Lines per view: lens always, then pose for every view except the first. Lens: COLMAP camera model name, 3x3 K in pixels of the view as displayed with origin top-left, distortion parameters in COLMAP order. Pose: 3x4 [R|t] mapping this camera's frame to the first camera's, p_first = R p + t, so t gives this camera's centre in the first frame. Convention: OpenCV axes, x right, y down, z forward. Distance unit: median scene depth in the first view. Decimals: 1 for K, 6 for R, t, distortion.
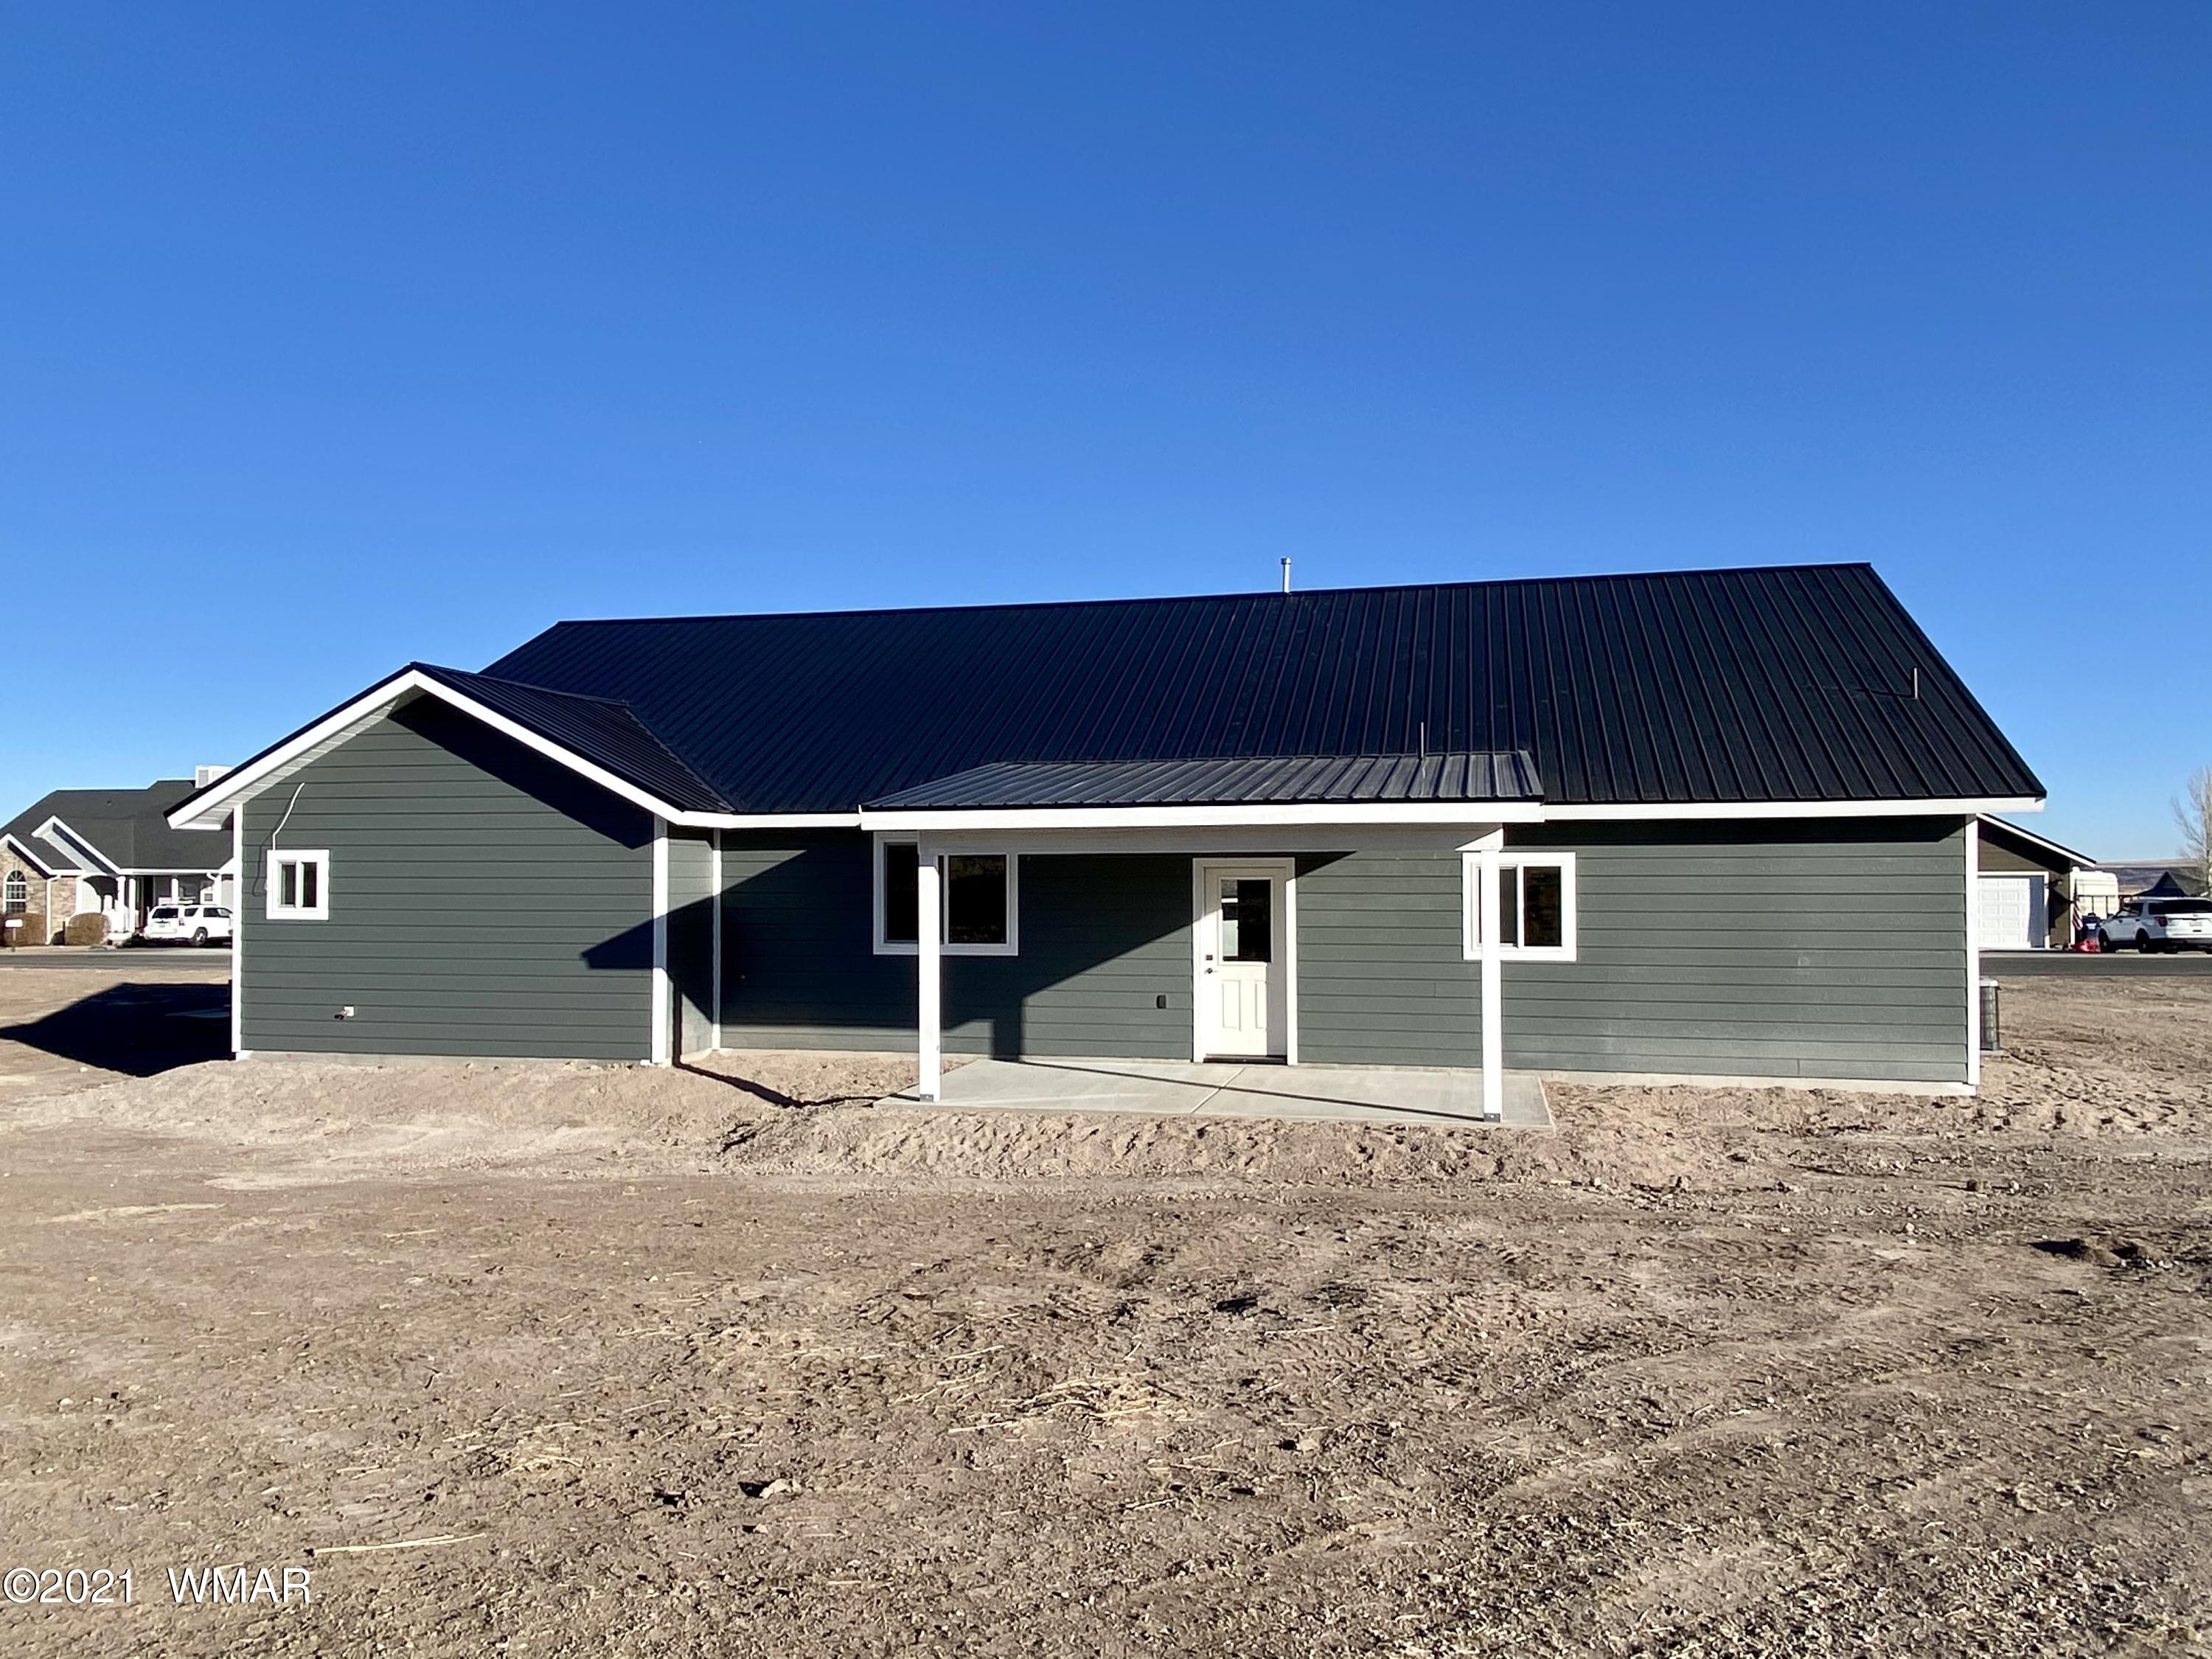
lens RADIAL K [[1541.1, 0, 1112.7], [0, 1541.1, 841.3], [0, 0, 1]] dist [0.096344, -0.106023]
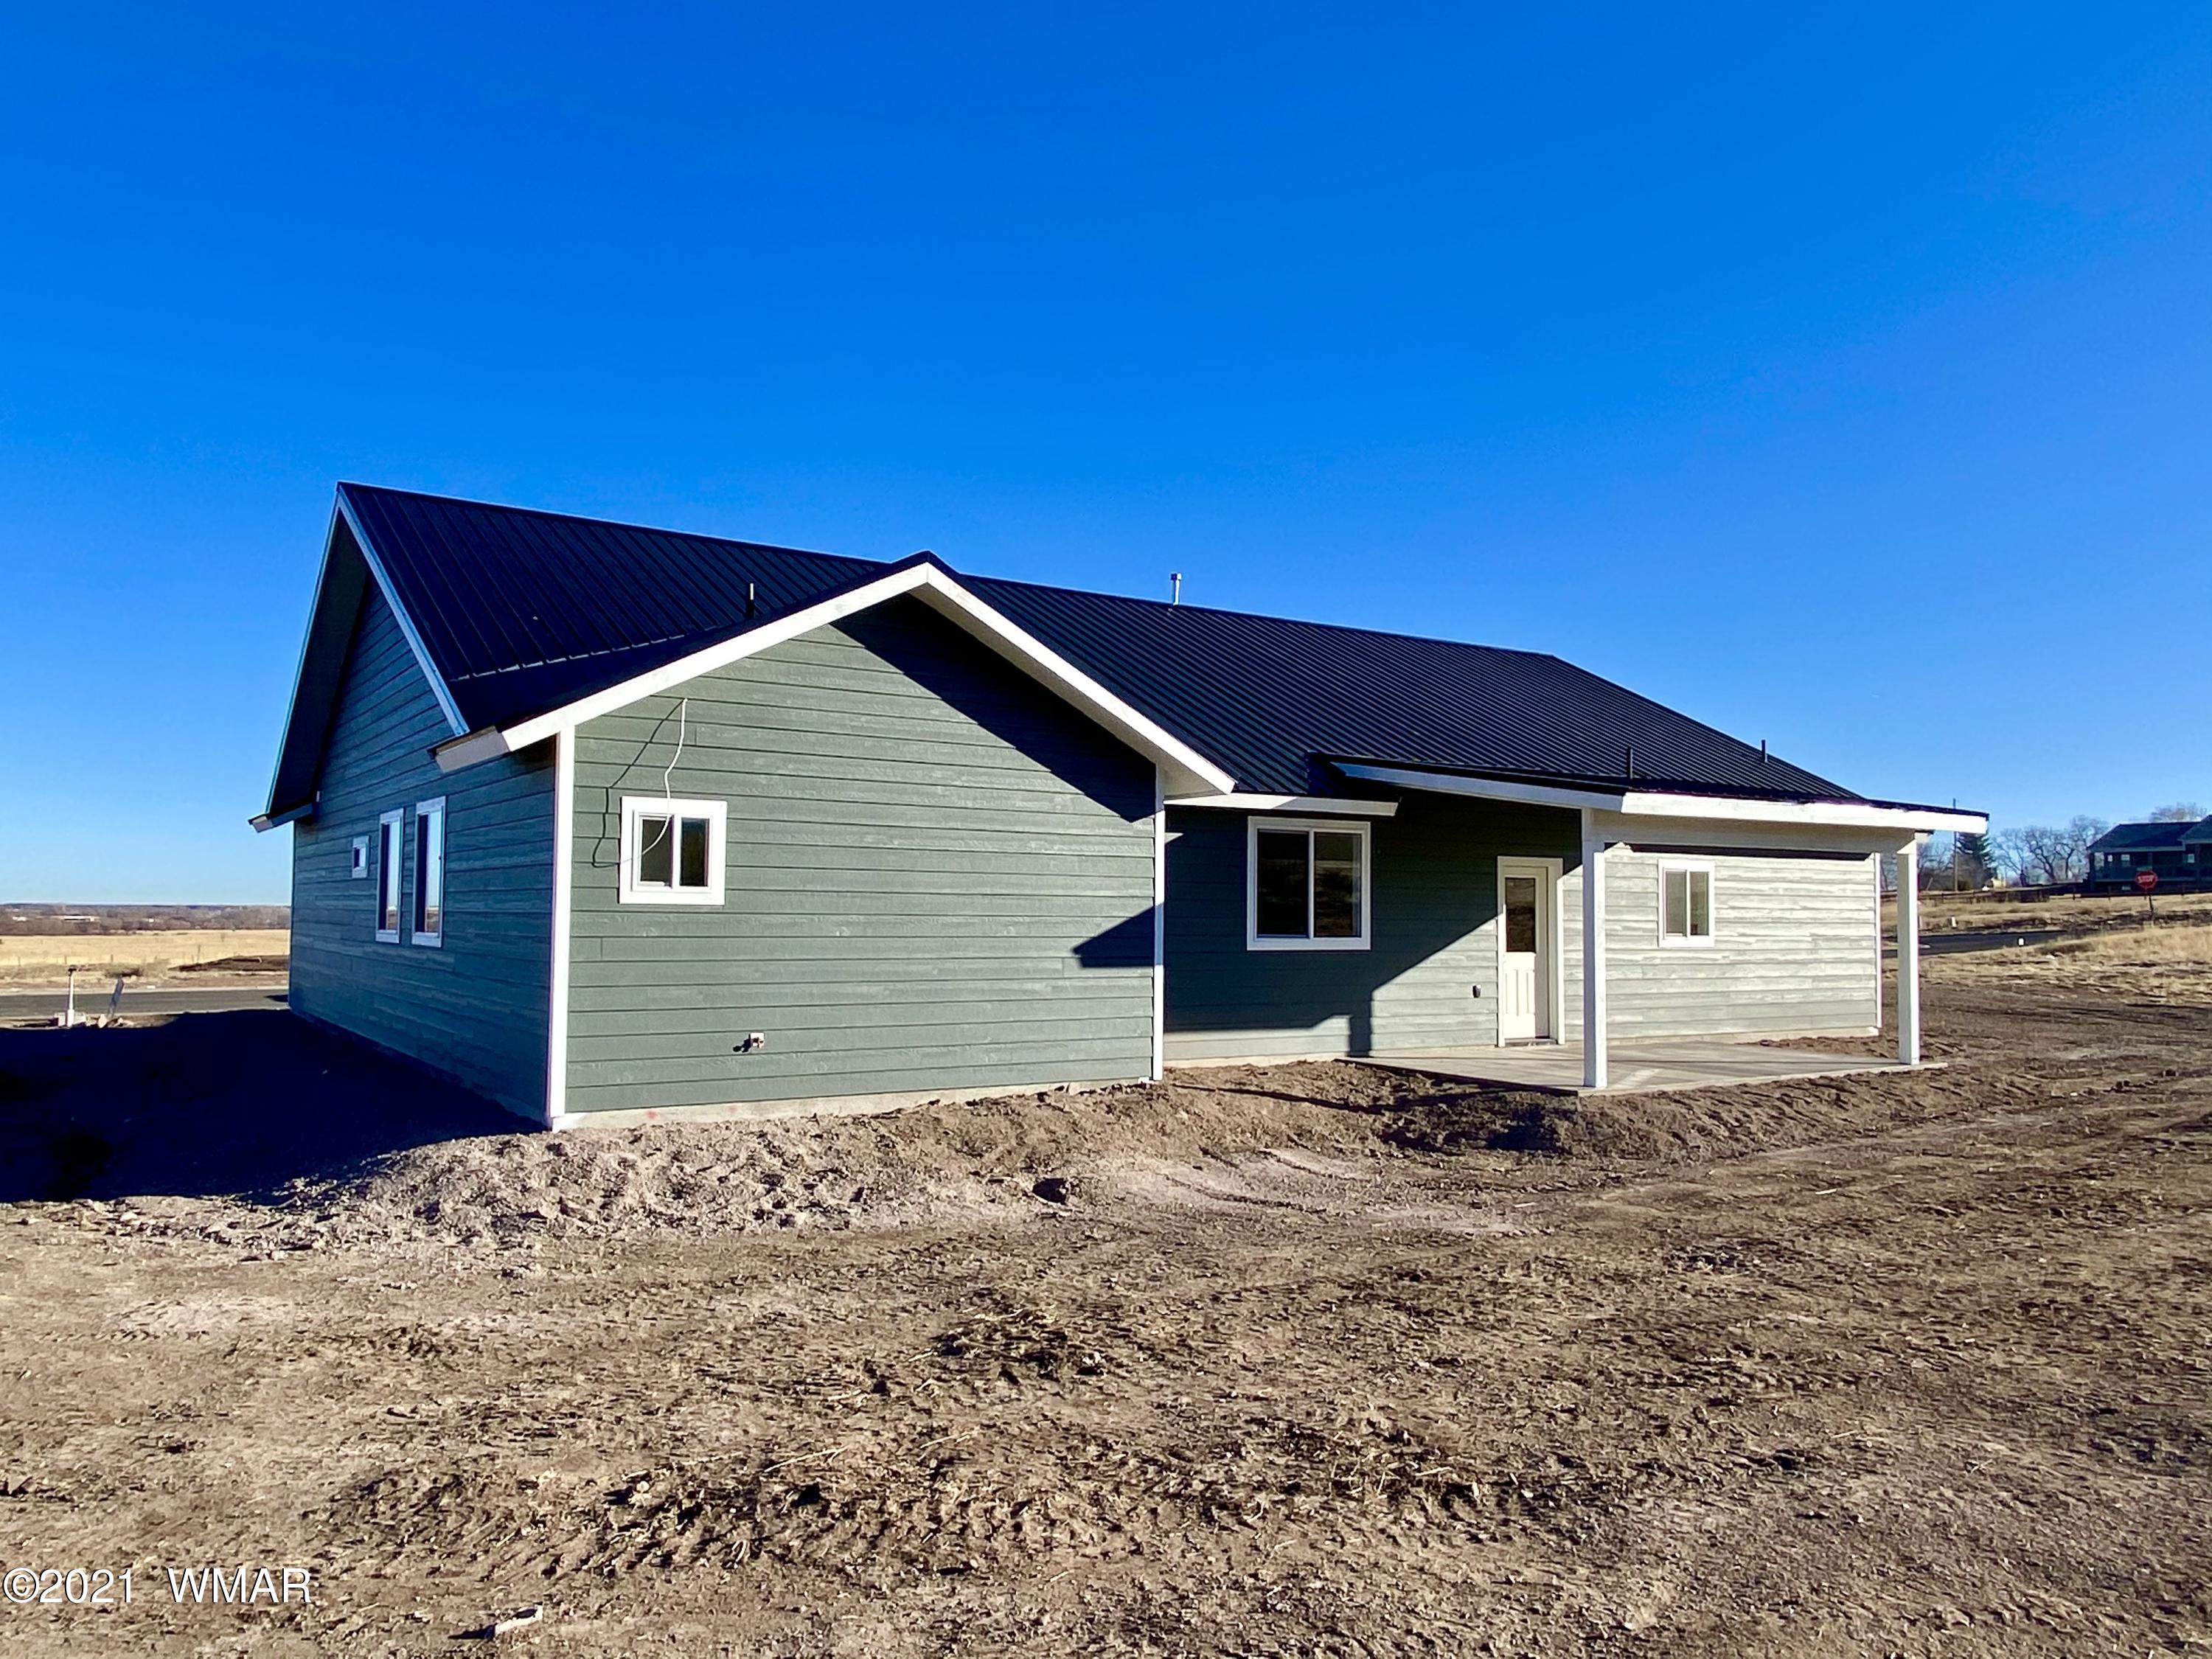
lens RADIAL K [[1541.1, 0, 1112.7], [0, 1541.1, 841.3], [0, 0, 1]] dist [0.096344, -0.106023]
pose [[0.699495, 0.041227, 0.713448, -0.898056], [-0.019652, 0.999067, -0.038463, 0.046979], [-0.714368, 0.012884, 0.699652, 0.432715]]
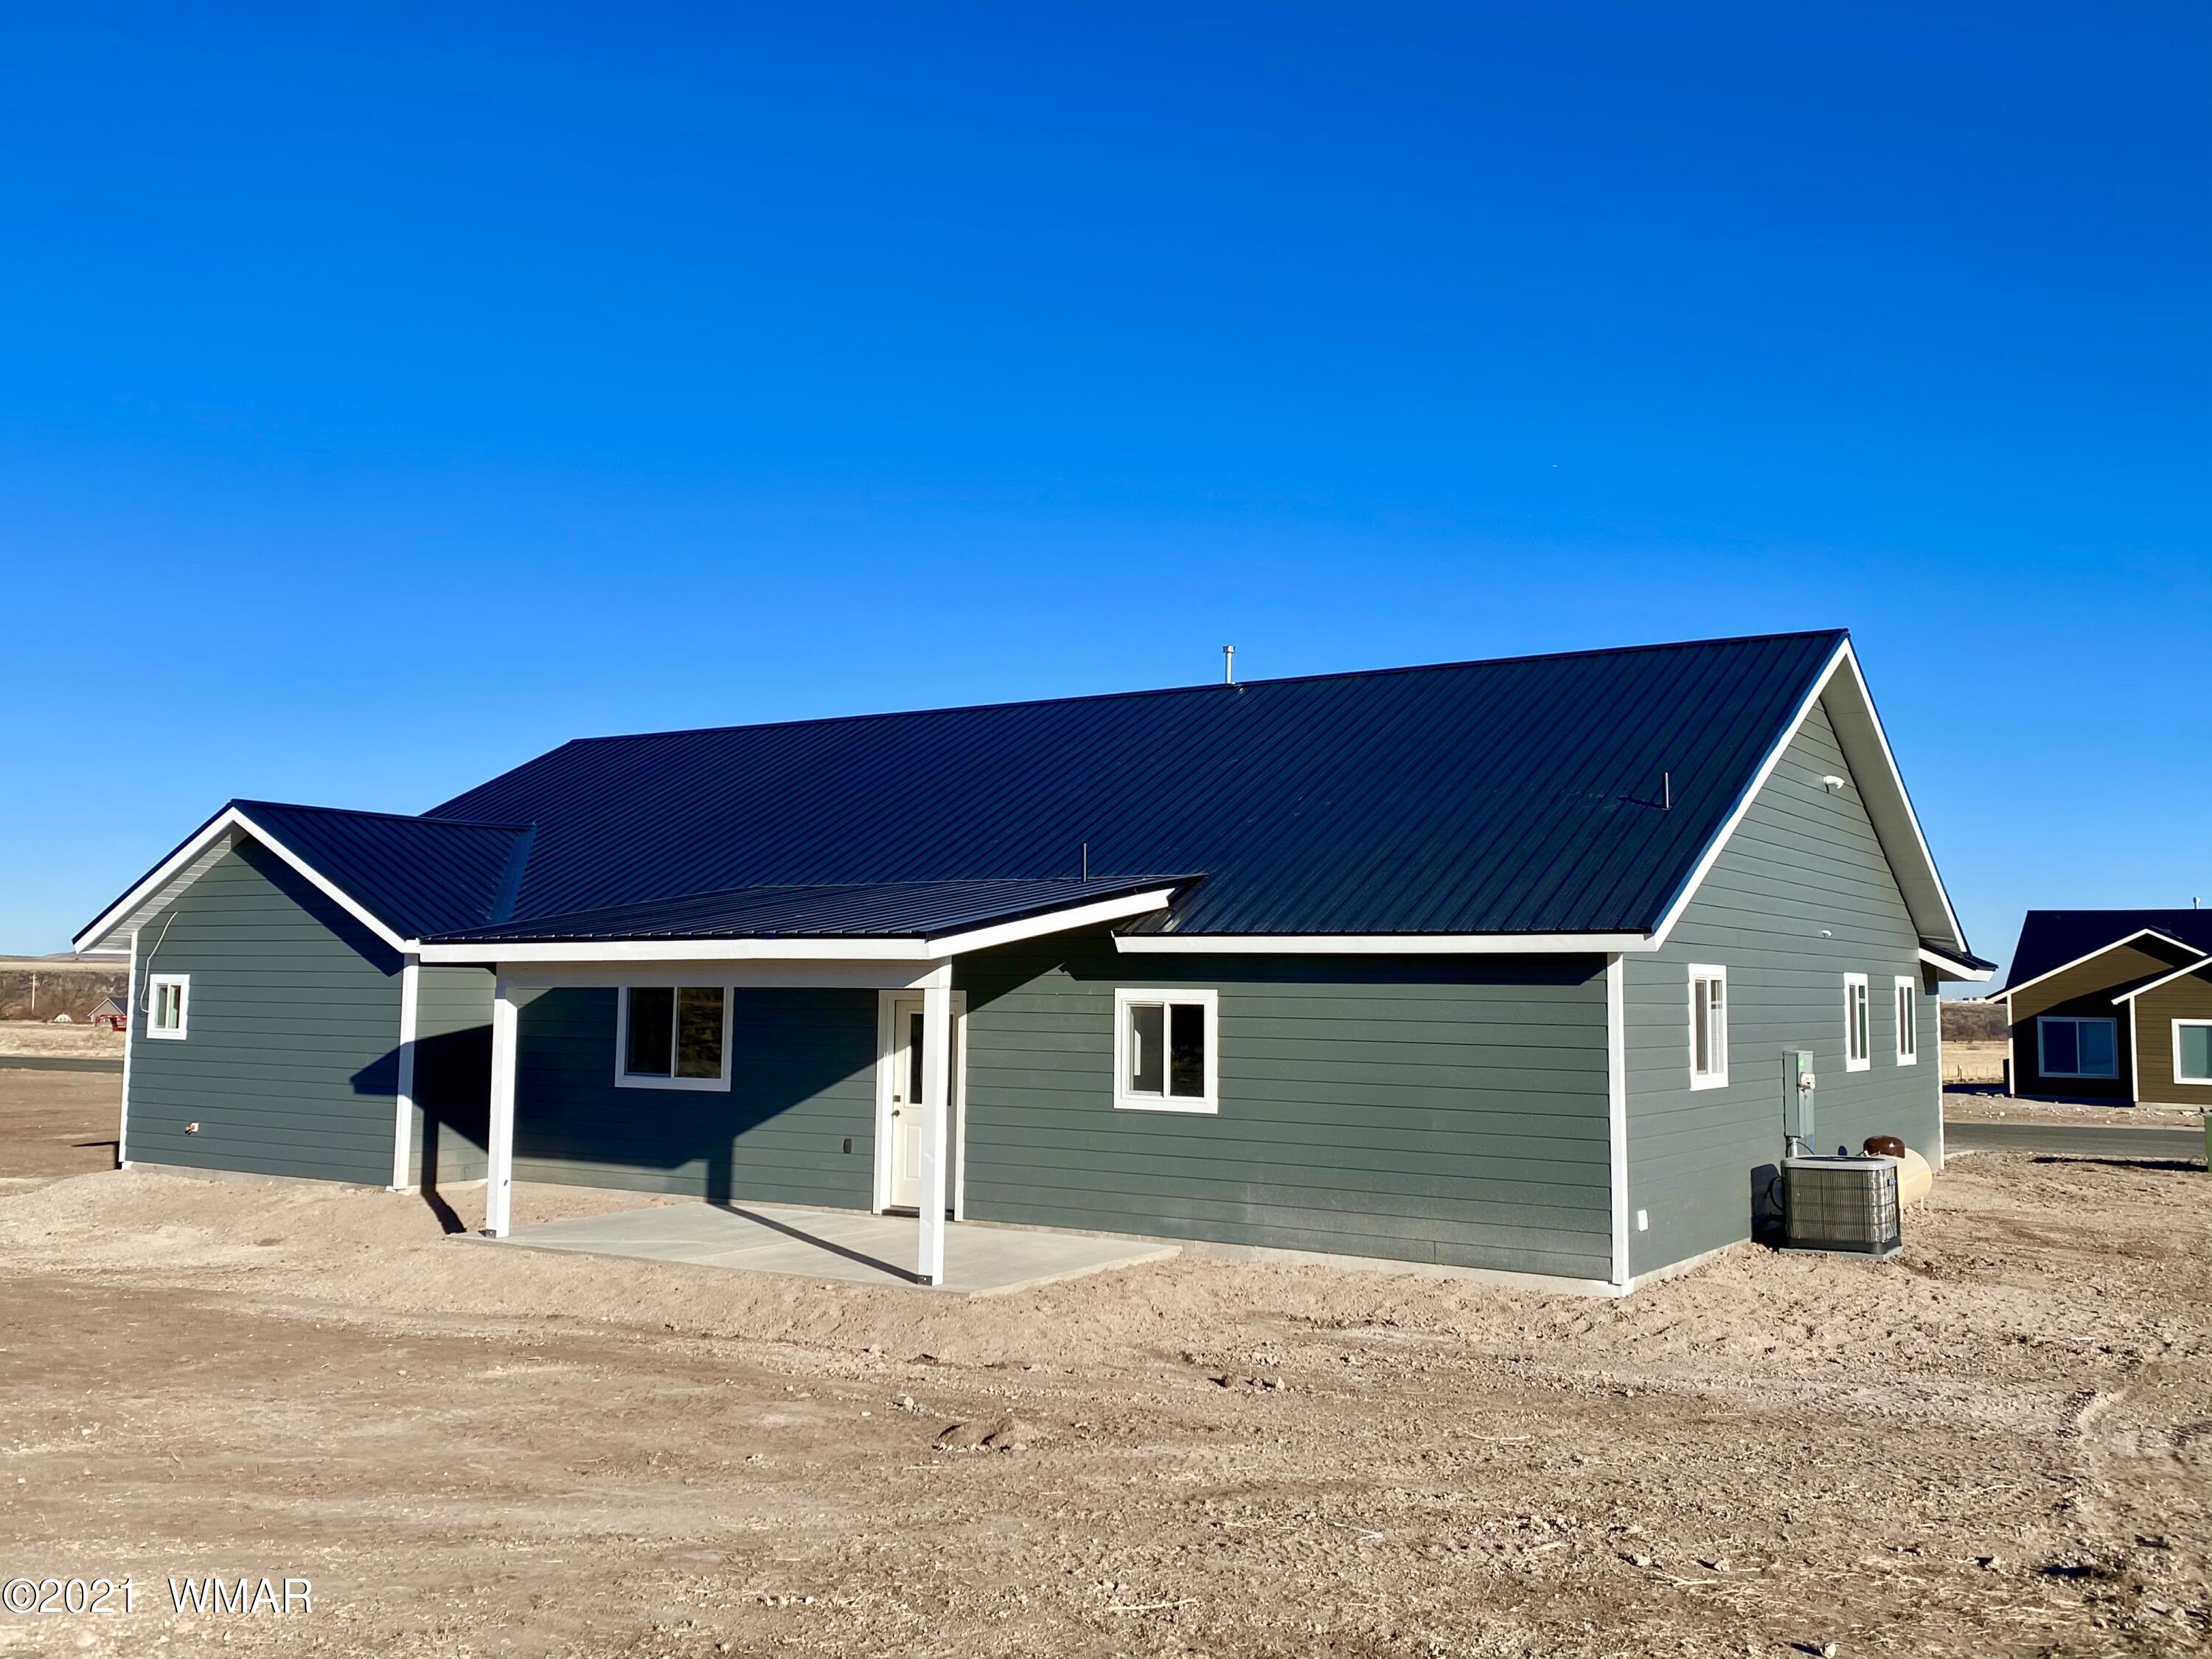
lens RADIAL K [[1960.9, 0, 1108.8], [0, 1960.9, 803.2], [0, 0, 1]] dist [0.227413, -0.512648]
pose [[0.936237, -0.019270, -0.350841, 0.599200], [-0.008156, 0.997034, -0.076527, -0.011628], [0.351275, 0.074509, 0.933303, -0.073290]]
